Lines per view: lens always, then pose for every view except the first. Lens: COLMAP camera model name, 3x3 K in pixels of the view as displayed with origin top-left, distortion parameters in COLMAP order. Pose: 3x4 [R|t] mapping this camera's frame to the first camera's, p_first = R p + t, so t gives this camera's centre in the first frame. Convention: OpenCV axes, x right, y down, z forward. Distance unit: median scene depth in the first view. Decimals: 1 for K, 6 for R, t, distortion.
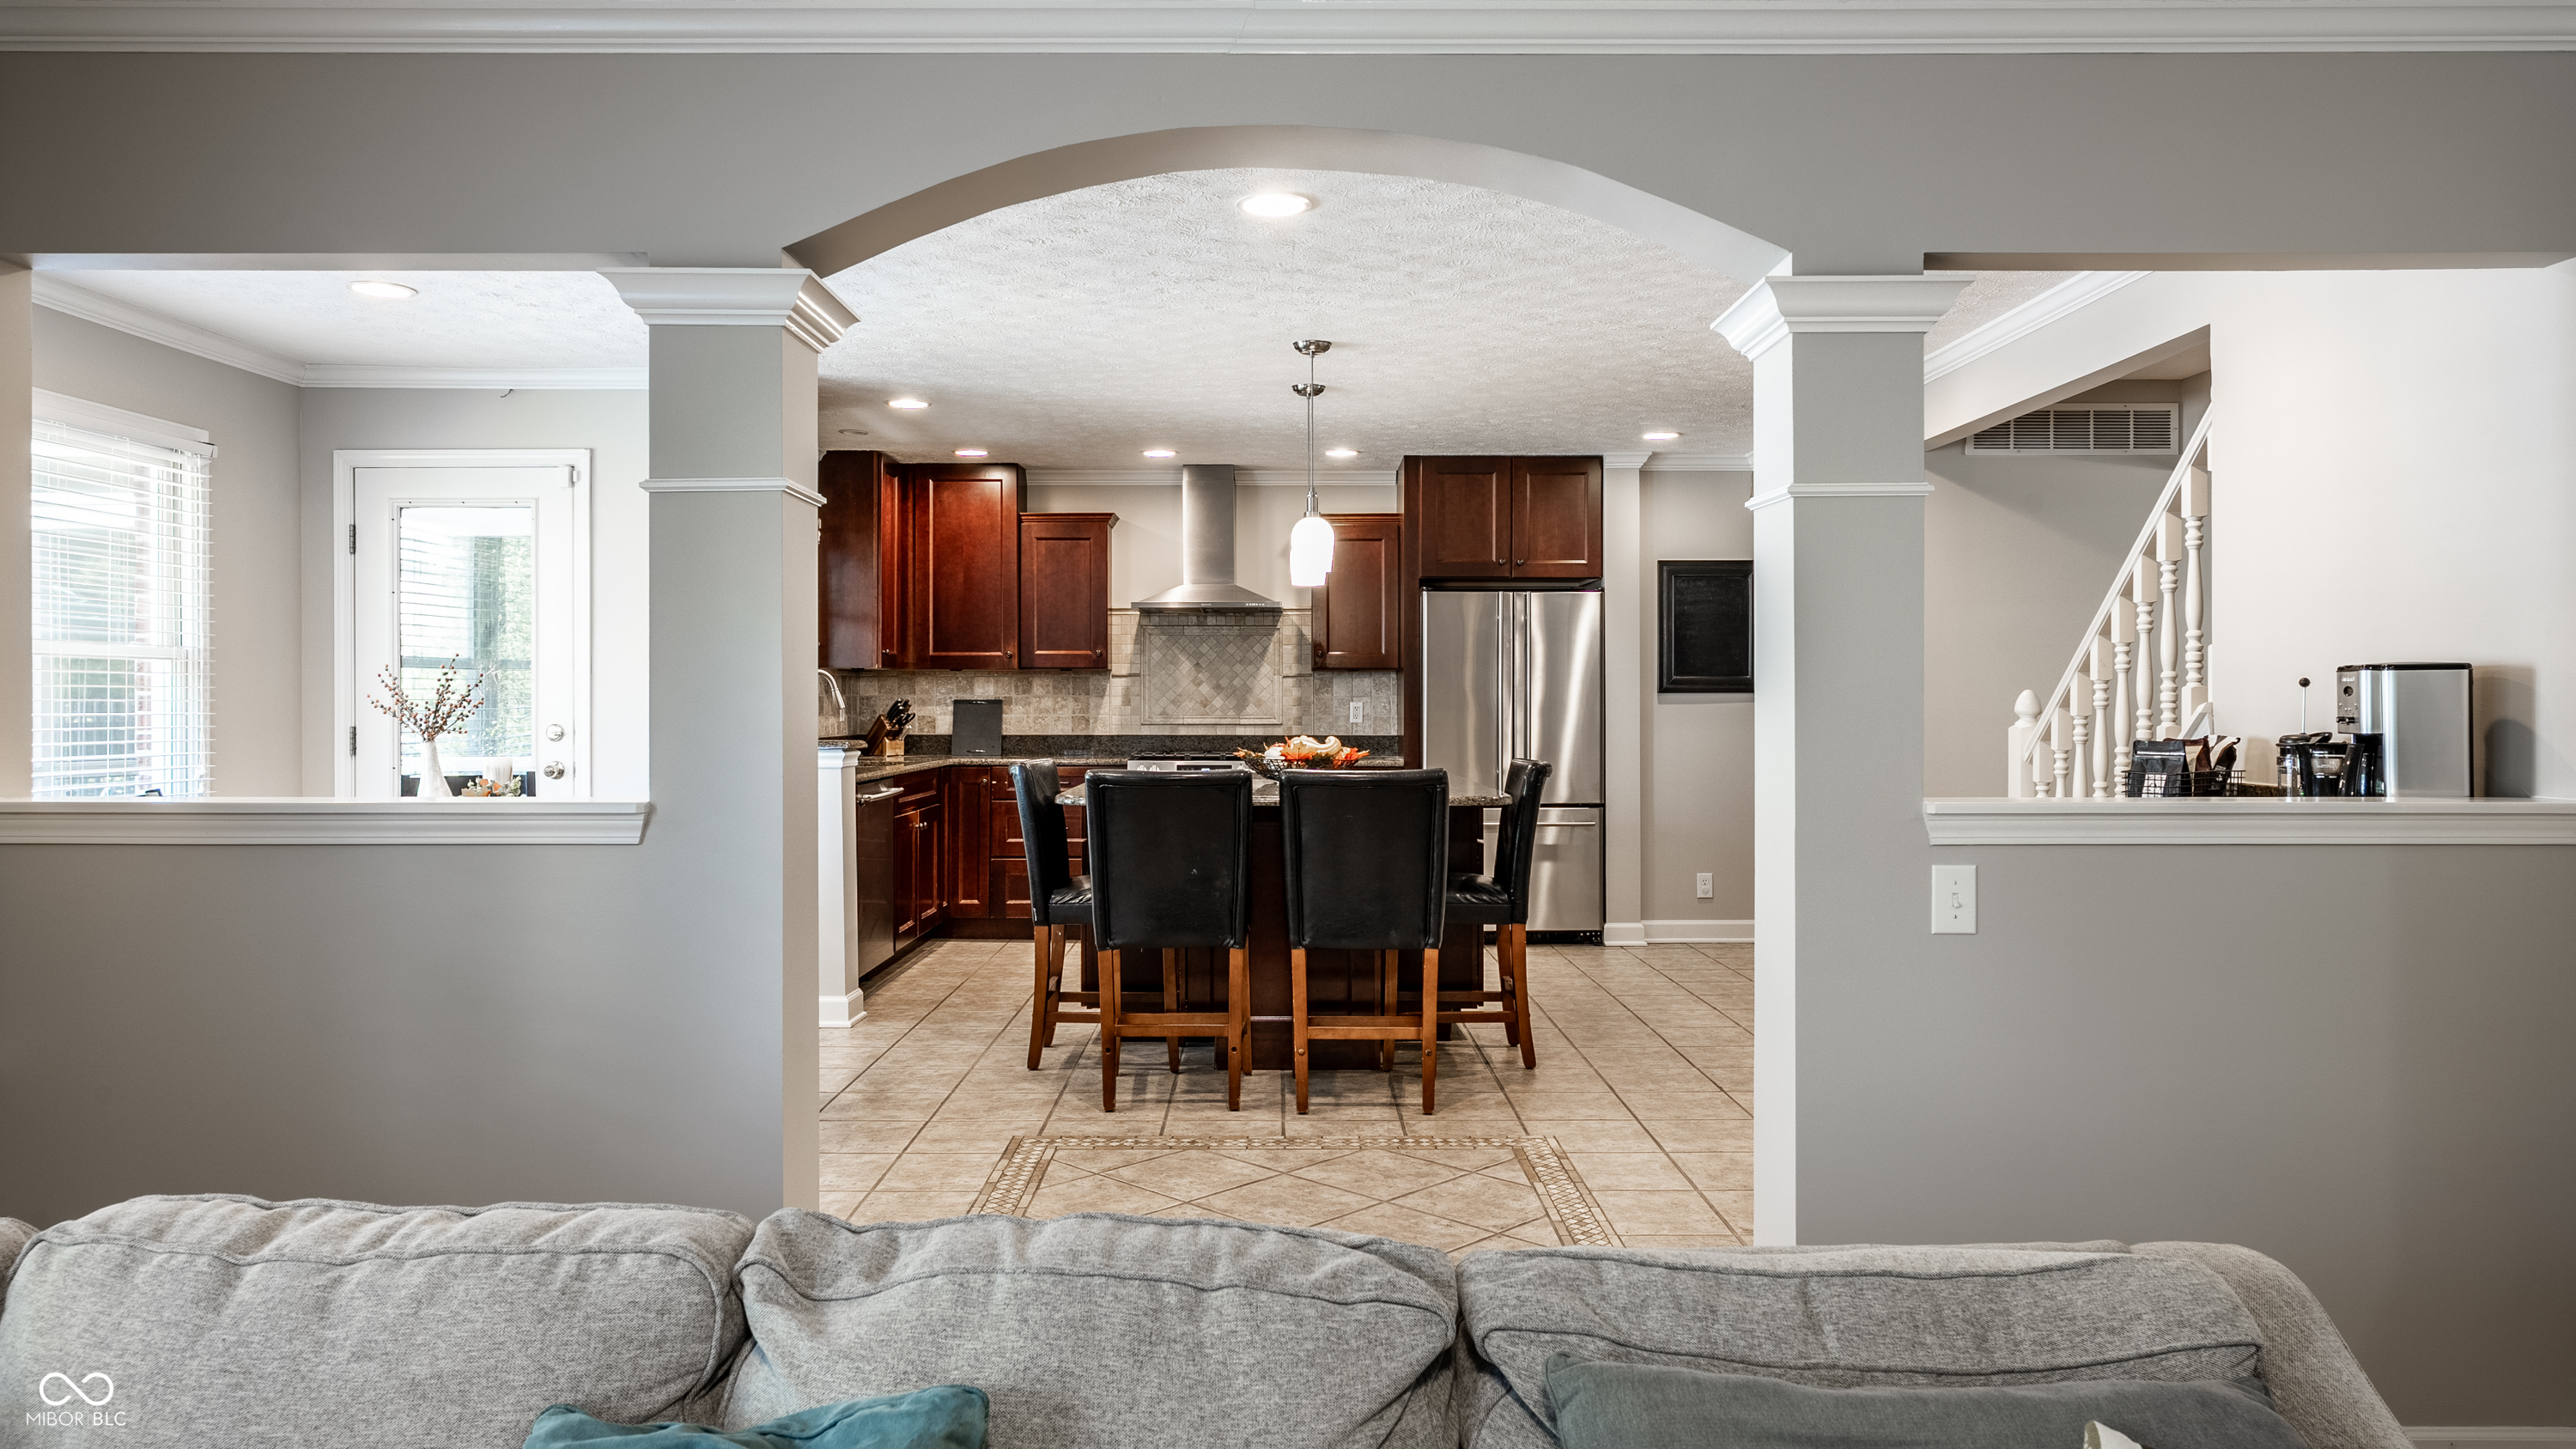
lens RADIAL K [[1666.7, 0, 1281.6], [0, 1666.7, 689.7], [0, 0, 1]] dist [0.003509, 0.000962]
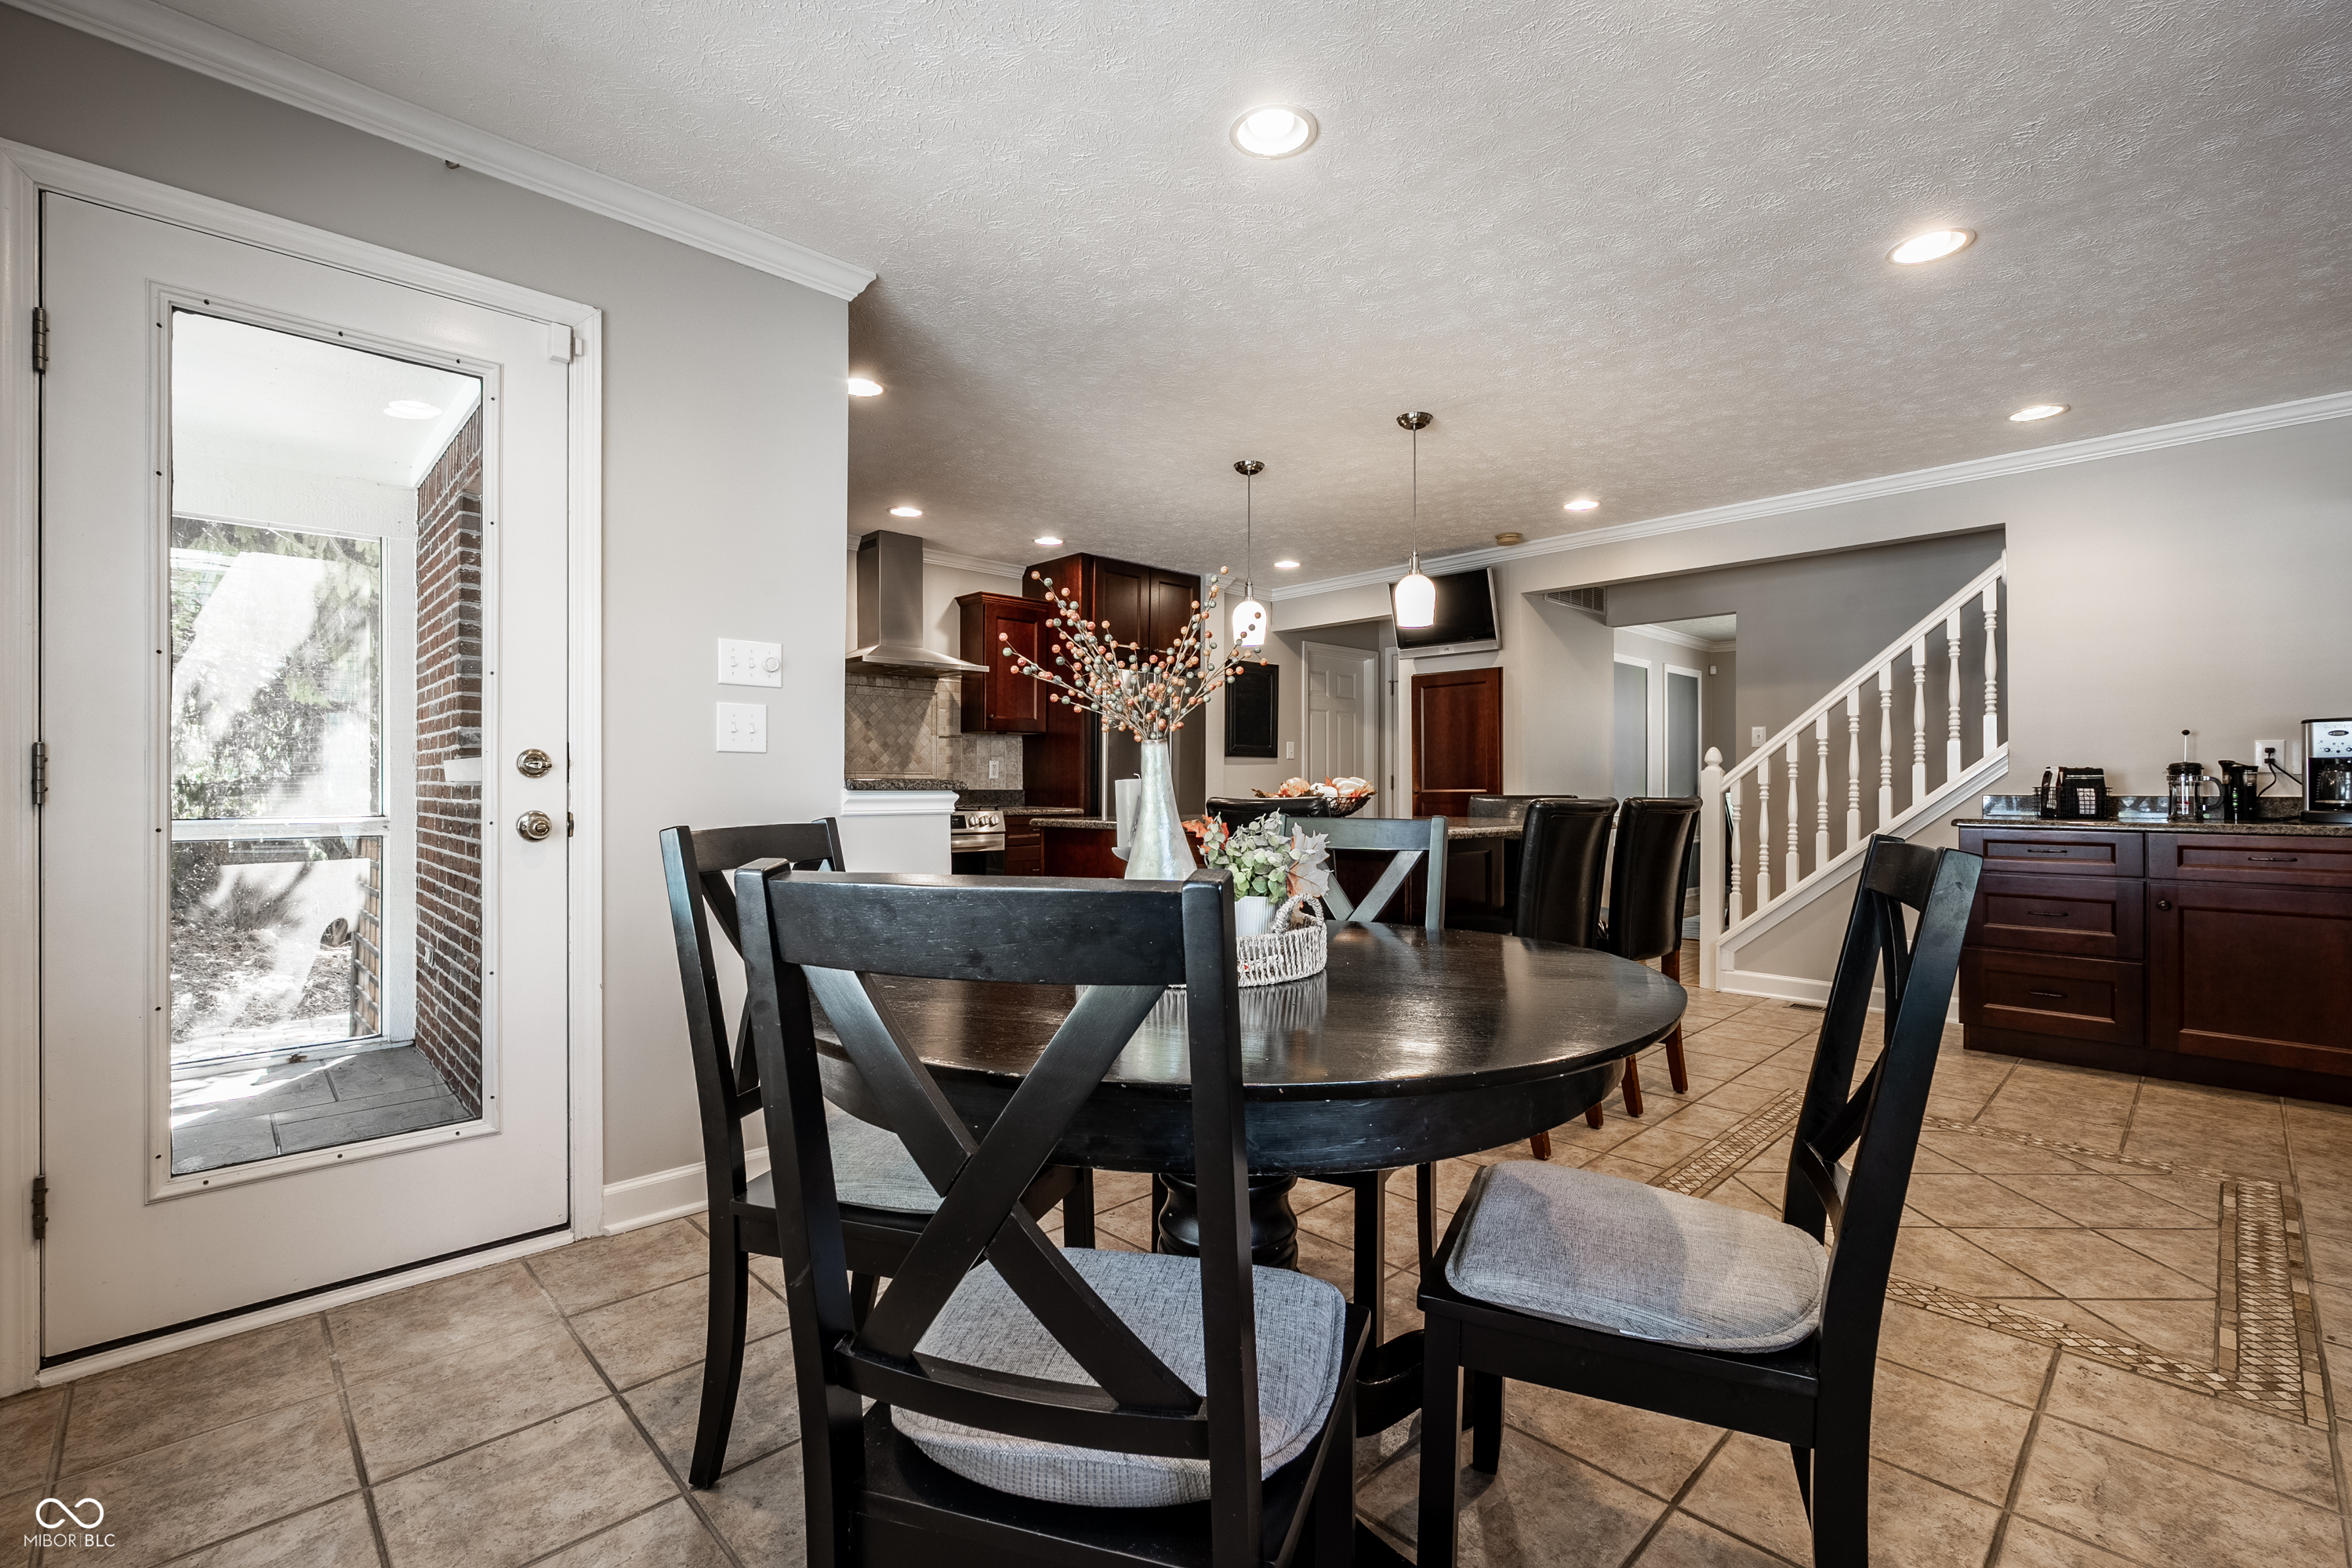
lens RADIAL K [[1031.6, 0, 1176.0], [0, 1031.6, 784.0], [0, 0, 1]] dist [-0.001182, 0.000048]
pose [[0.718060, 0.001701, 0.695979, -0.374051], [-0.004728, 0.999986, 0.002434, 0.021790], [-0.695965, -0.005039, 0.718058, 0.404892]]
